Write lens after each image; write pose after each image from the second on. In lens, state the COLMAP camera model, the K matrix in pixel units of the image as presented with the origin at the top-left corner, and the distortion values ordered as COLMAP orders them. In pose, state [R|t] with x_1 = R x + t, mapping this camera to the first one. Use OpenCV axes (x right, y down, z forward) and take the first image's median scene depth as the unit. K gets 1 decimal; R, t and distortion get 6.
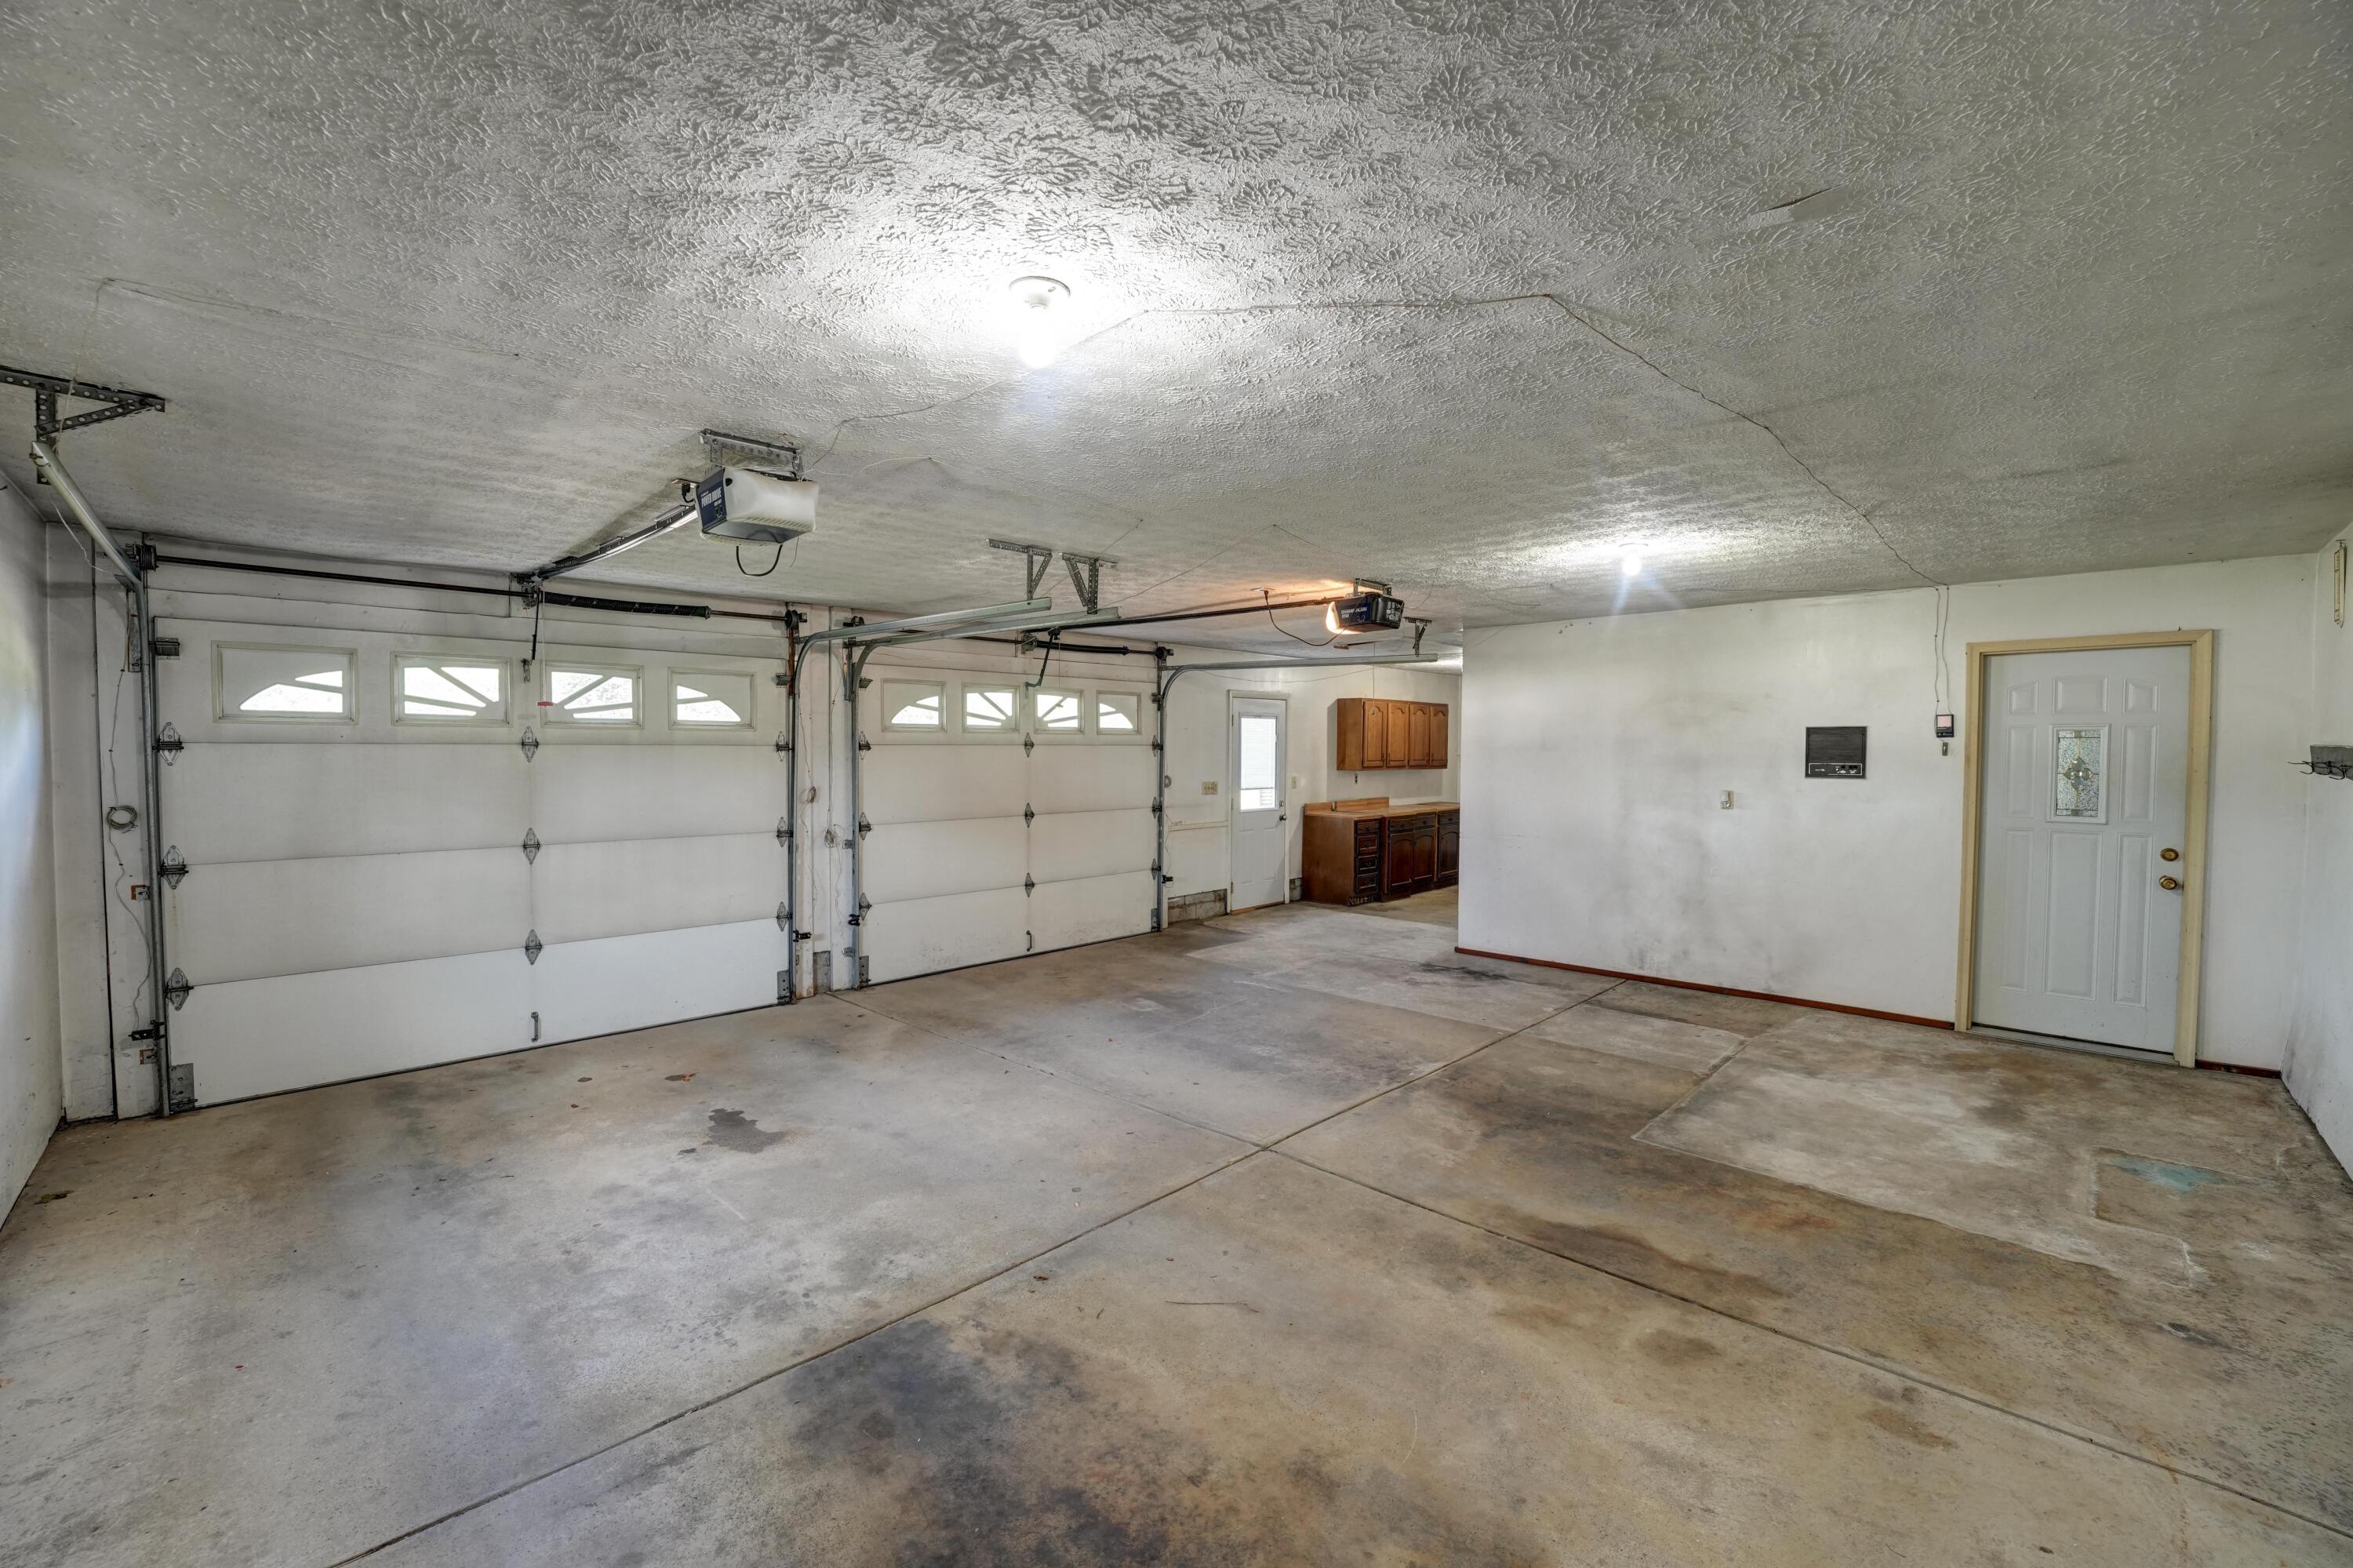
lens RADIAL K [[958.1, 0, 1180.7], [0, 958.1, 775.8], [0, 0, 1]] dist [0.000359, 0.000365]
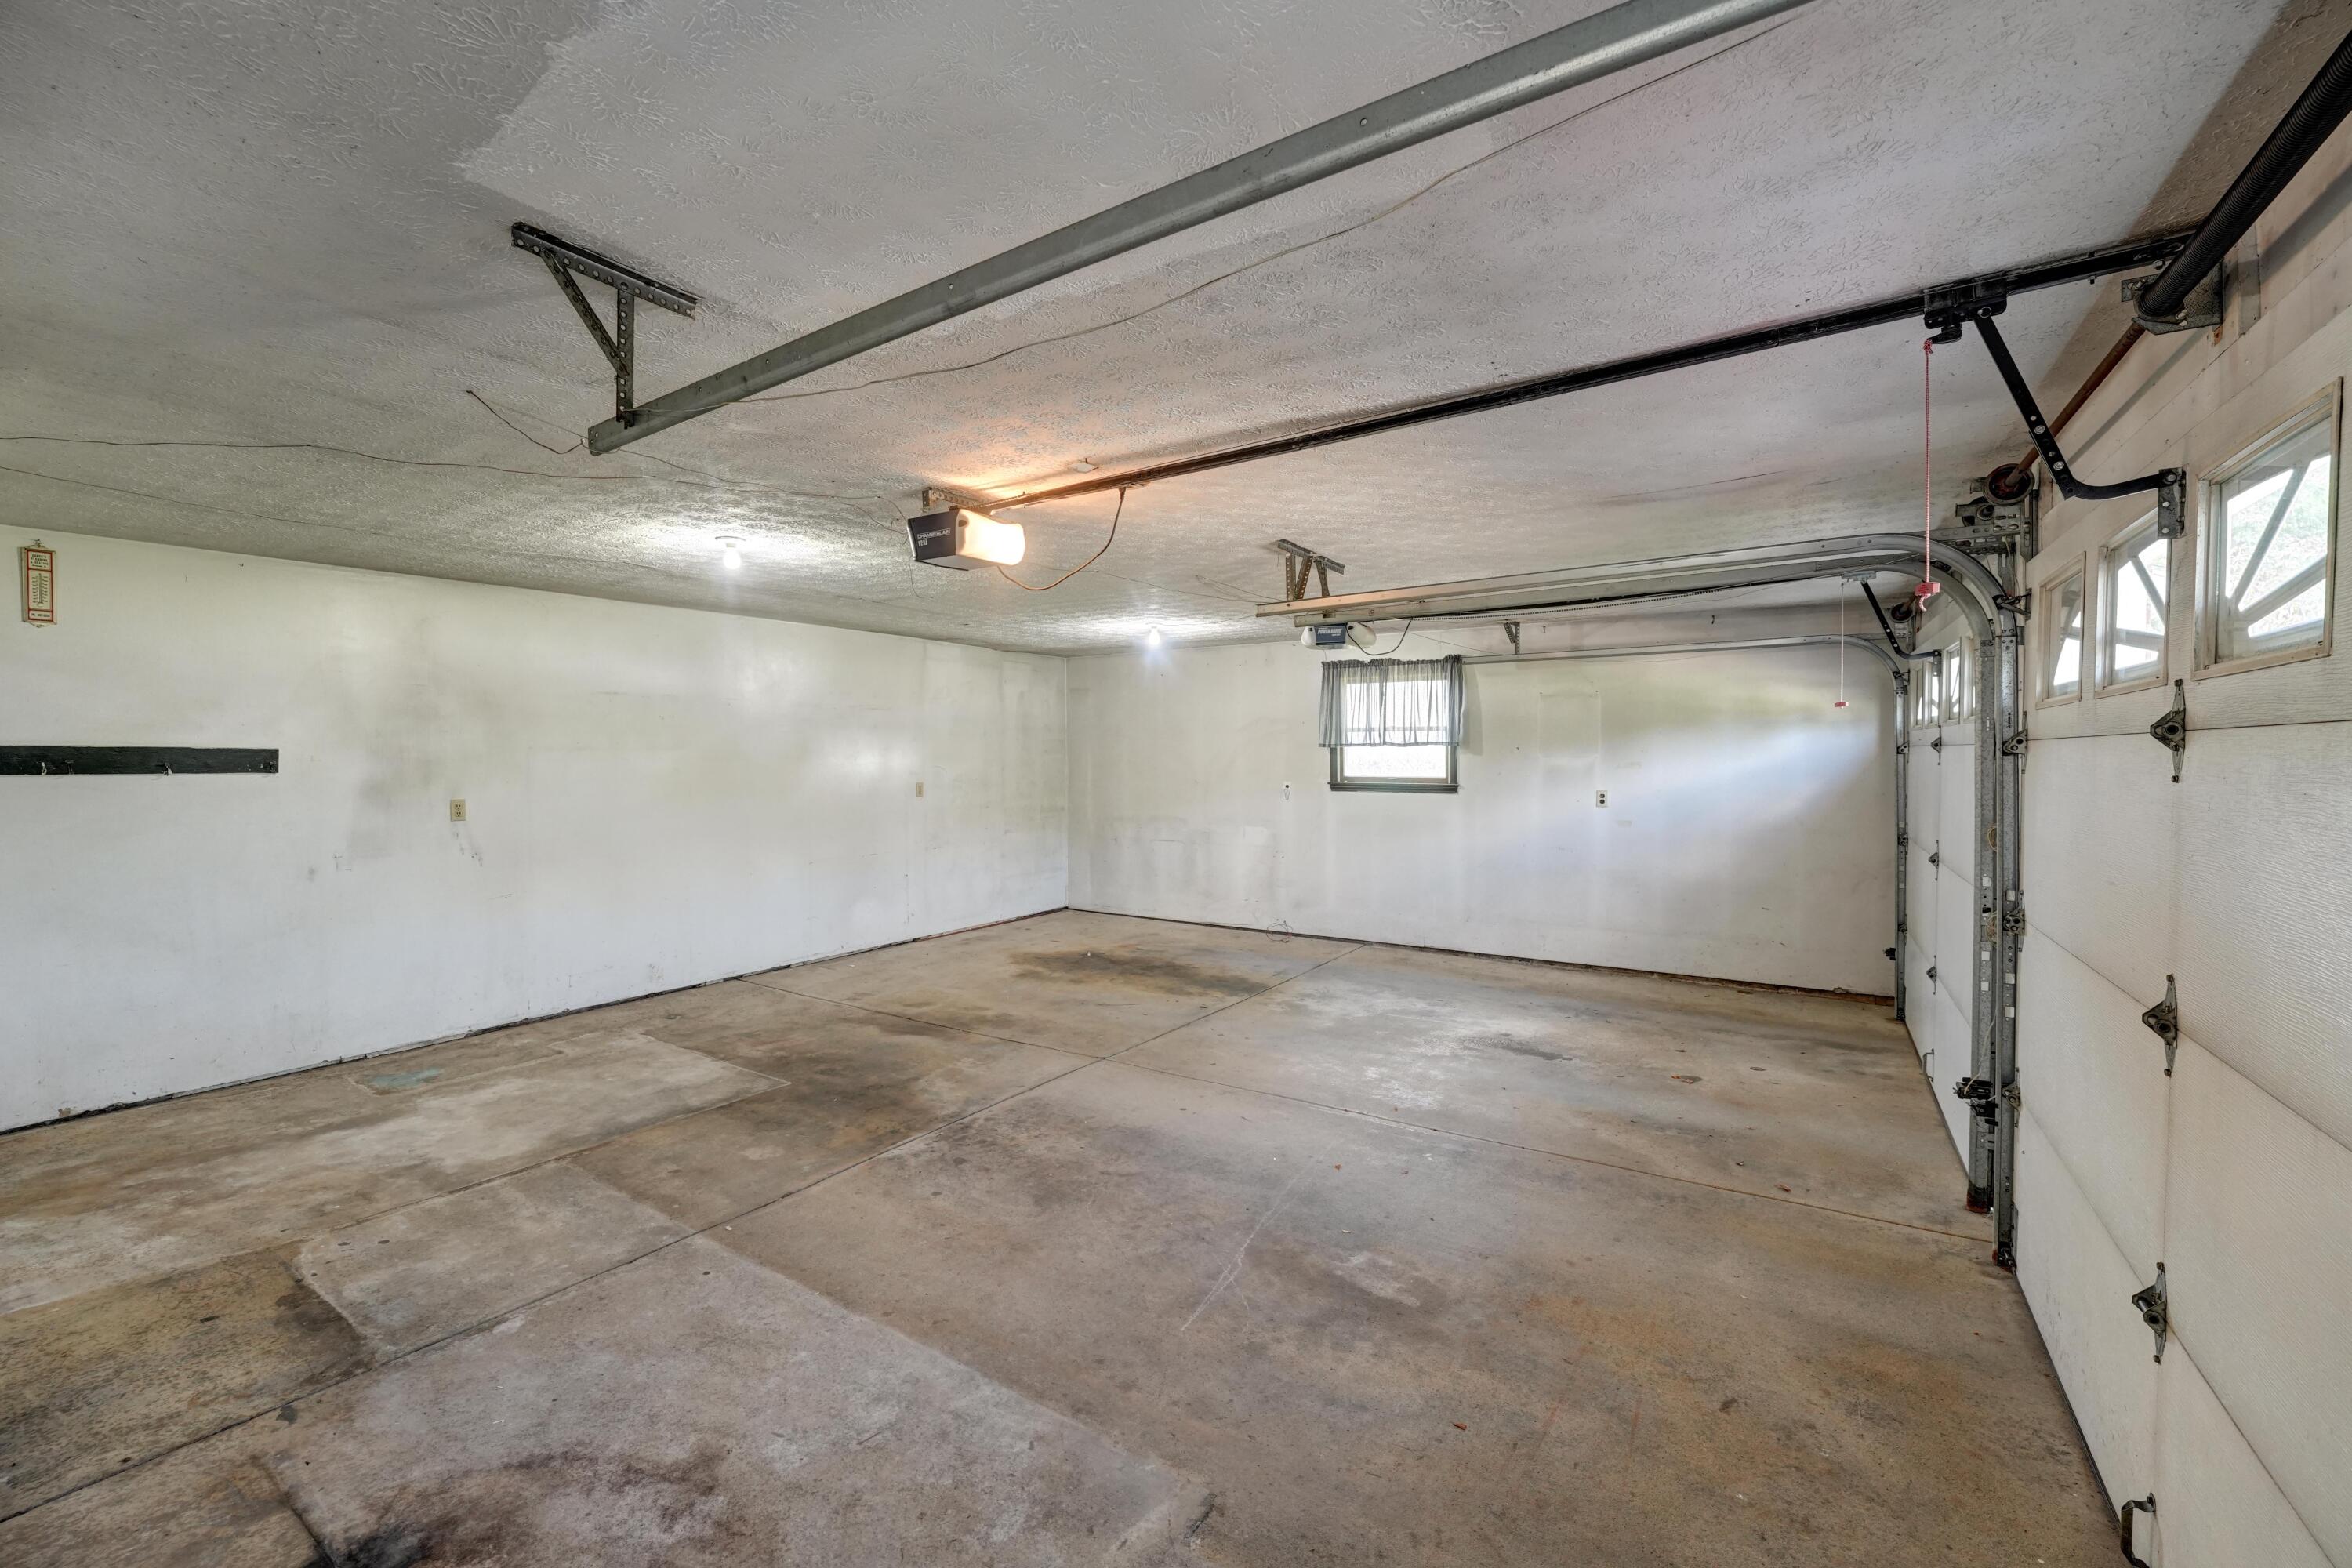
lens RADIAL K [[957.6, 0, 1167.1], [0, 957.6, 773.3], [0, 0, 1]] dist [0.000359, 0.000365]
pose [[-0.980597, 0.003756, -0.196000, 0.224252], [-0.006170, 0.998730, 0.050012, -0.054345], [0.195939, 0.050251, -0.979328, 1.996410]]
